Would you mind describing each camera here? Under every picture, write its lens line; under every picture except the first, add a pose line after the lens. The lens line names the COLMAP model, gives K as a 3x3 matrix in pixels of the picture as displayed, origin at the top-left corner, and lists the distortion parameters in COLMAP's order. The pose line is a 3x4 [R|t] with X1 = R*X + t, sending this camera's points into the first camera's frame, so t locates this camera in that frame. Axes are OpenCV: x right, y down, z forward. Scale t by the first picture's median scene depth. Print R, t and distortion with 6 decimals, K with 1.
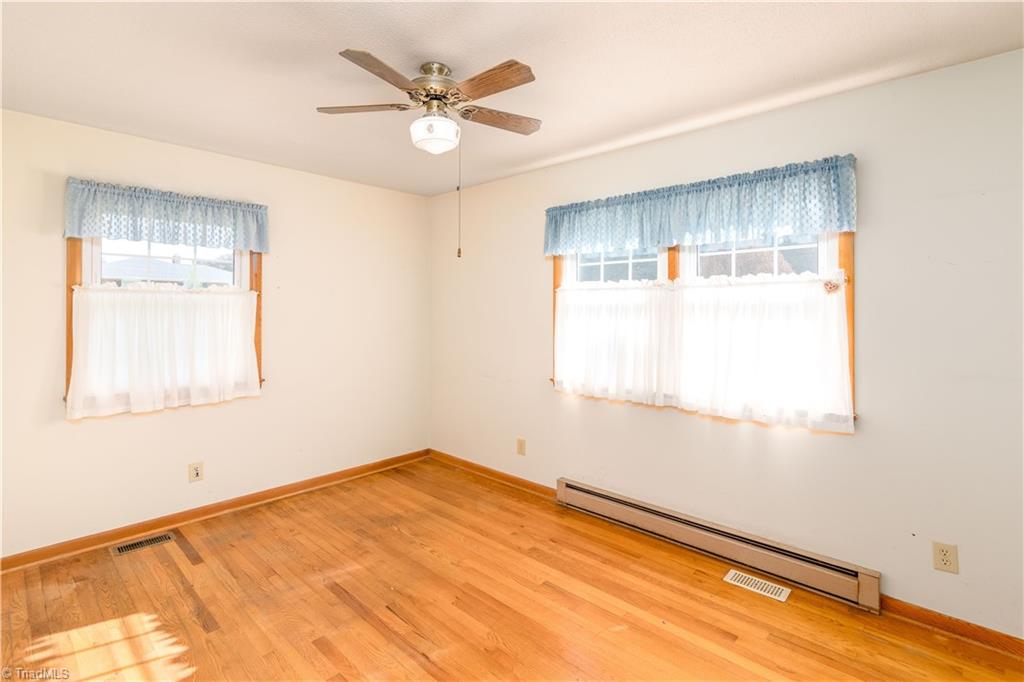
lens RADIAL K [[477.1, 0, 513.6], [0, 477.1, 311.7], [0, 0, 1]] dist [-0.001155, -0.000327]
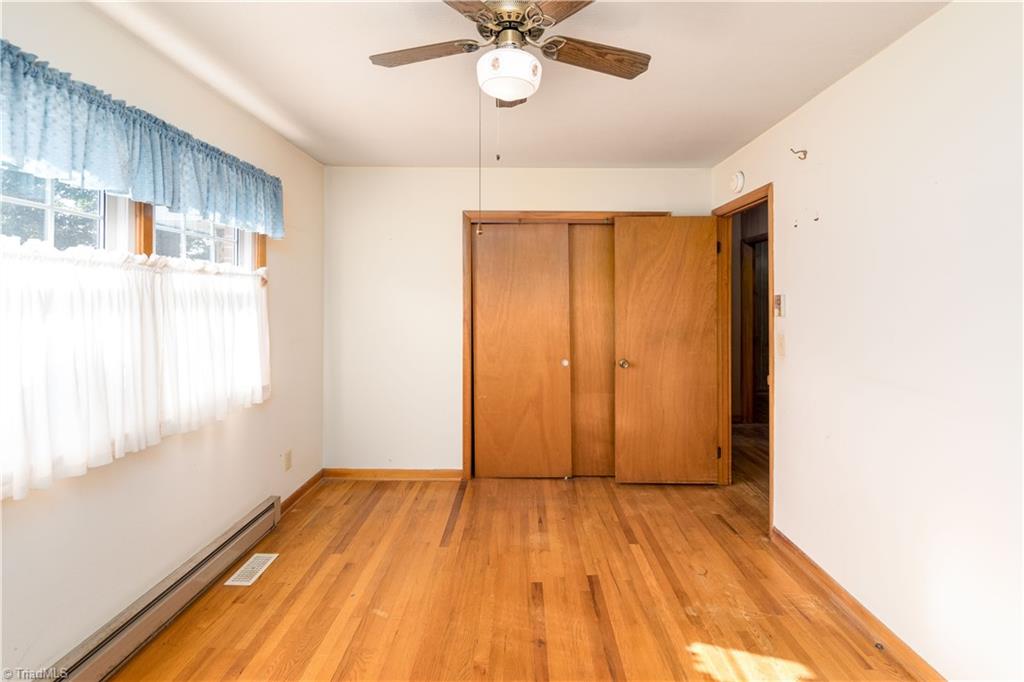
lens RADIAL K [[493.4, 0, 514.9], [0, 493.4, 293.0], [0, 0, 1]] dist [0.000645, 0.000152]
pose [[-0.666615, 0.002736, 0.745397, -0.627520], [-0.001358, 0.999987, -0.004885, -0.012928], [-0.745401, -0.004269, -0.666603, 1.234465]]
